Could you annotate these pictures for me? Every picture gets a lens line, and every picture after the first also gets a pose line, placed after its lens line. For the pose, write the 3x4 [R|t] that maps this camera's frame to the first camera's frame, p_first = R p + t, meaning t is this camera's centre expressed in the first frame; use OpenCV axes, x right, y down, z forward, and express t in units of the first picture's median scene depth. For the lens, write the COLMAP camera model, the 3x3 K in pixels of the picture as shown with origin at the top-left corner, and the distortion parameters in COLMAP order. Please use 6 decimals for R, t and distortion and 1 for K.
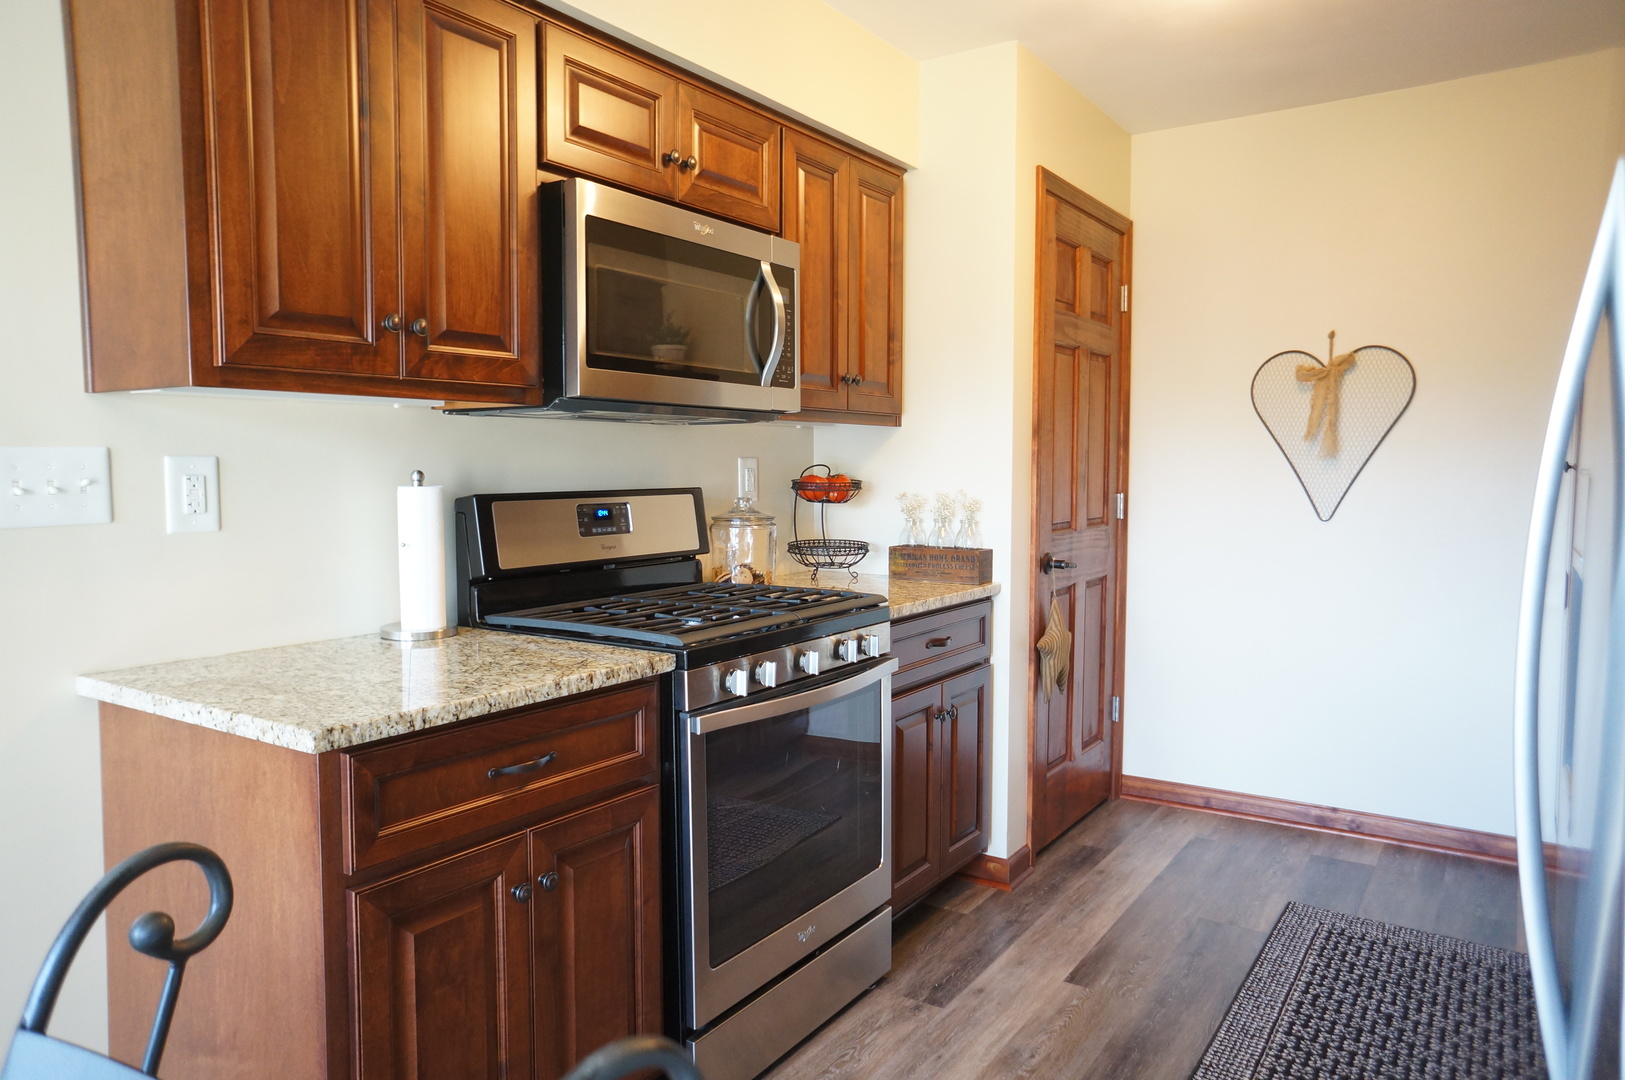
lens RADIAL K [[1093.7, 0, 802.6], [0, 1093.7, 538.5], [0, 0, 1]] dist [-0.068666, 0.097067]
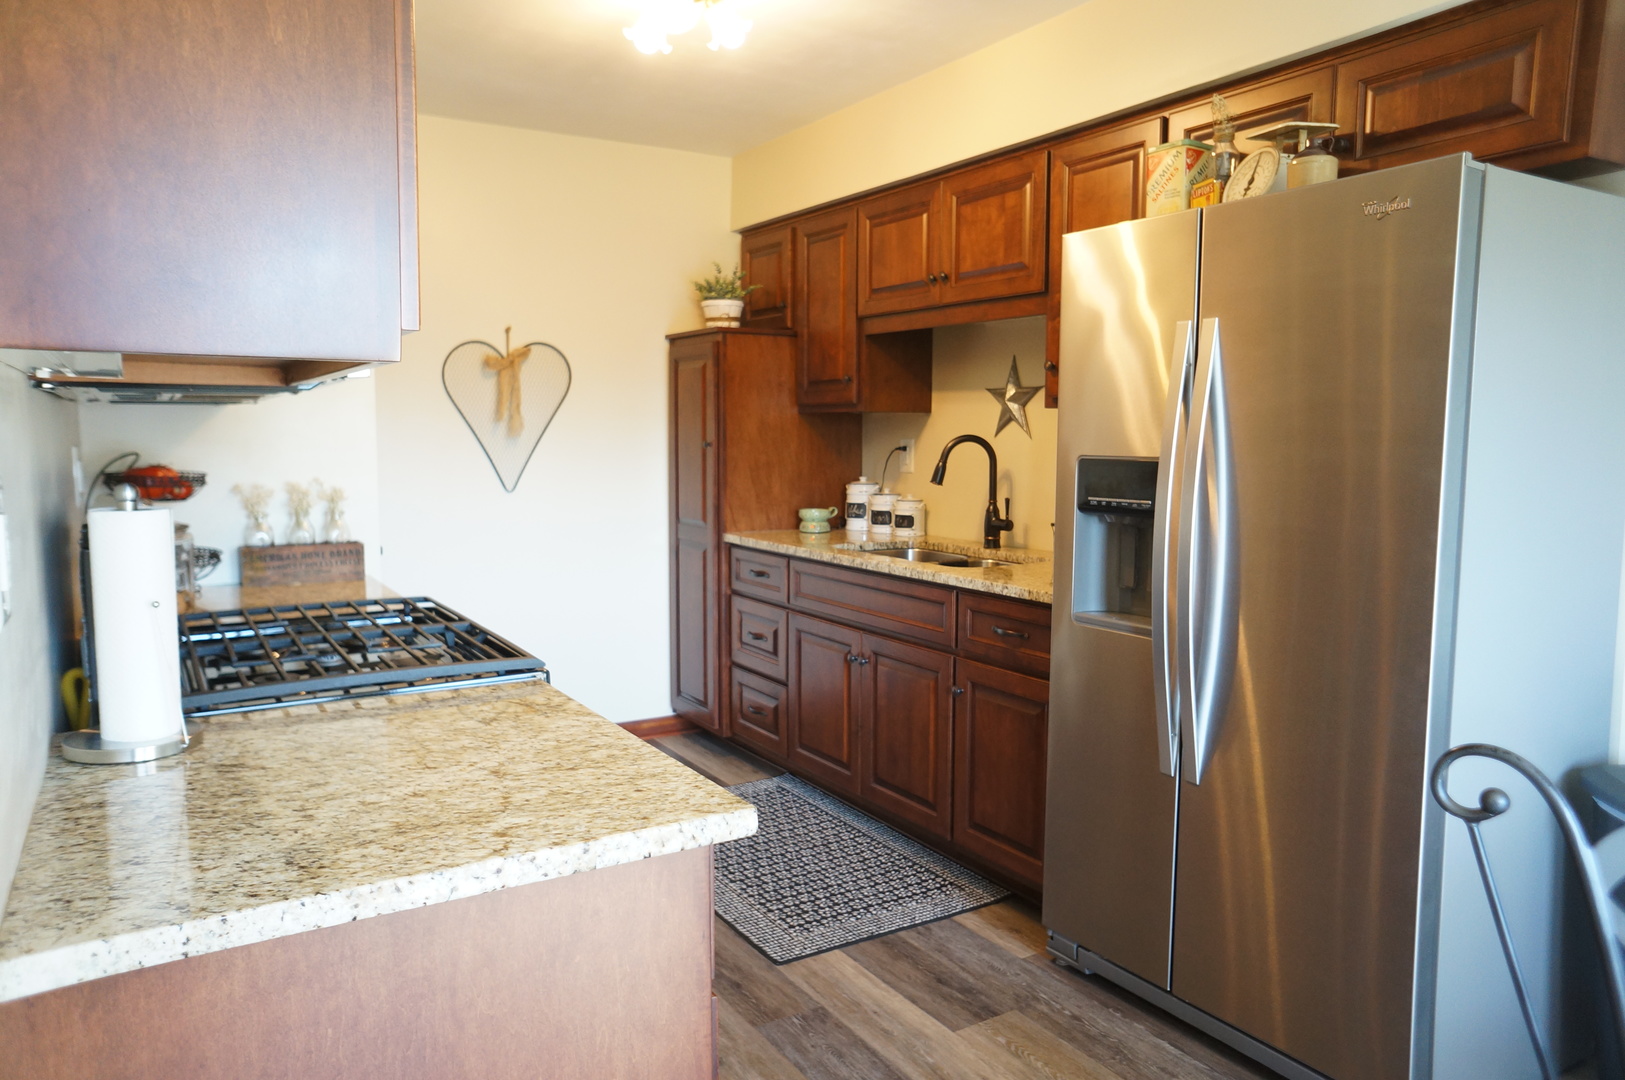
lens RADIAL K [[1093.7, 0, 802.6], [0, 1093.7, 538.5], [0, 0, 1]] dist [-0.068666, 0.097067]
pose [[0.419643, -0.089795, 0.903237, -0.485460], [0.059358, 0.995679, 0.071407, -0.034234], [-0.905746, 0.023649, 0.423160, 0.254542]]
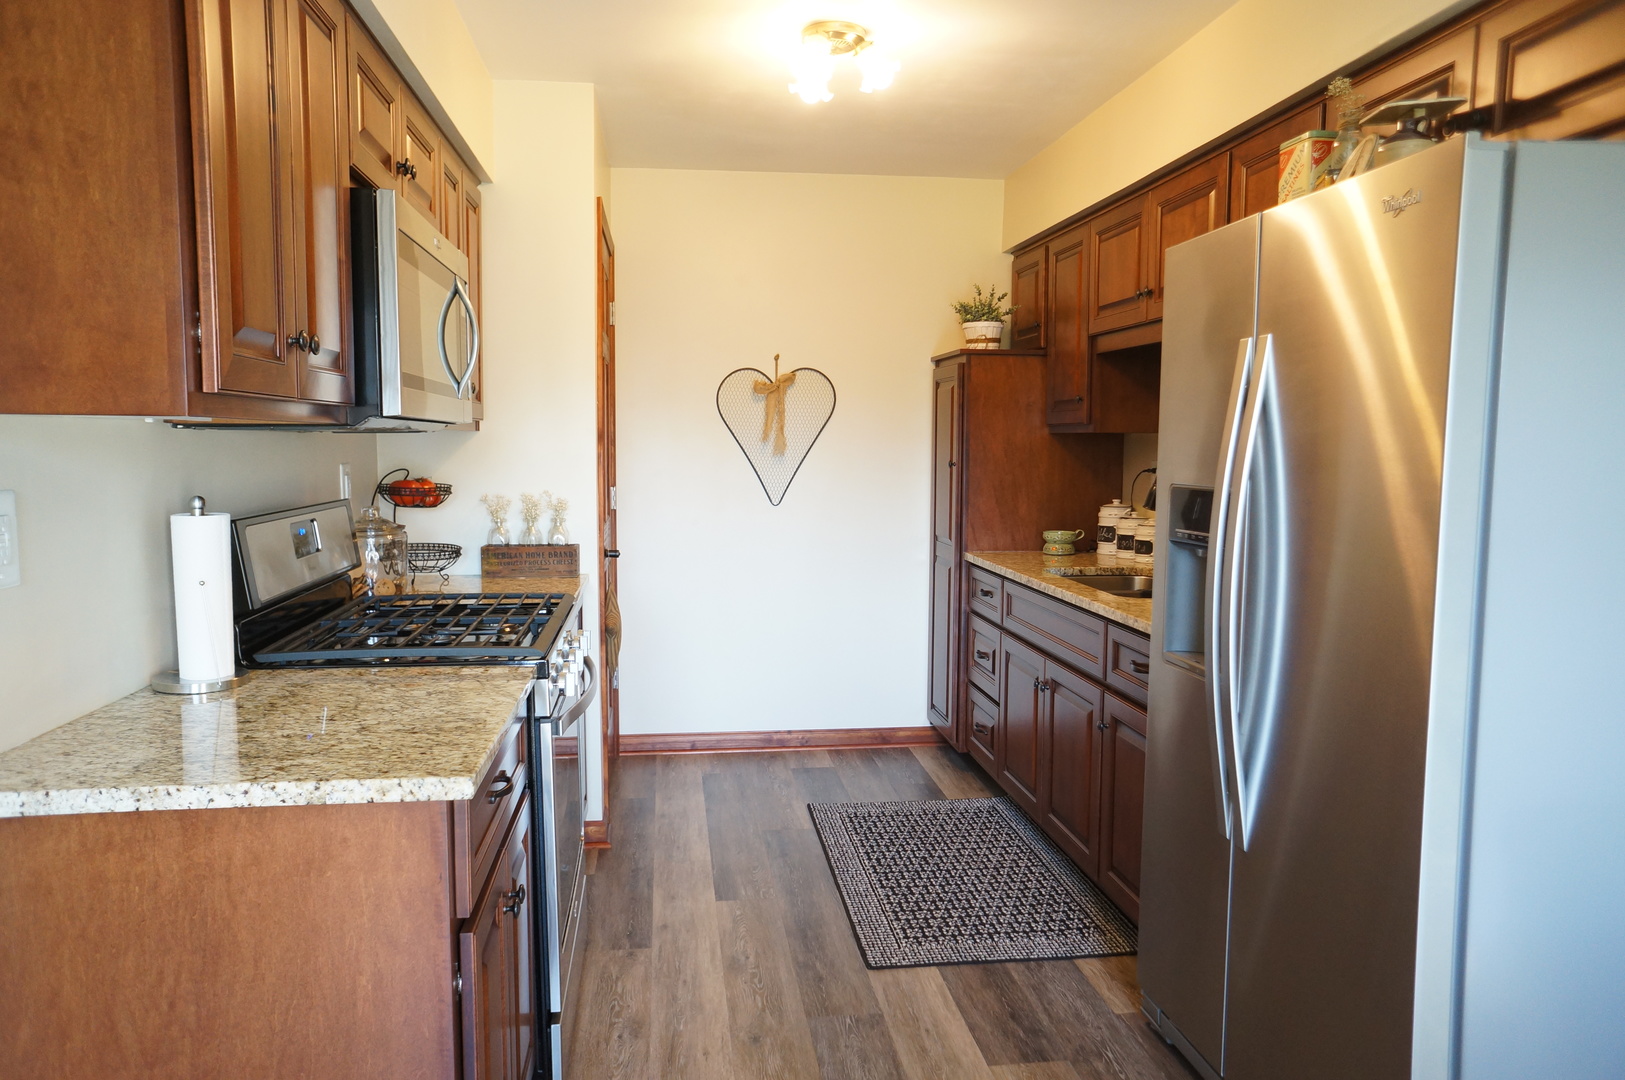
lens RADIAL K [[1093.7, 0, 802.6], [0, 1093.7, 538.5], [0, 0, 1]] dist [-0.068666, 0.097067]
pose [[0.757125, -0.056094, 0.650858, -0.357230], [0.041426, 0.998424, 0.037859, -0.027127], [-0.651956, -0.001702, 0.758255, 0.019175]]
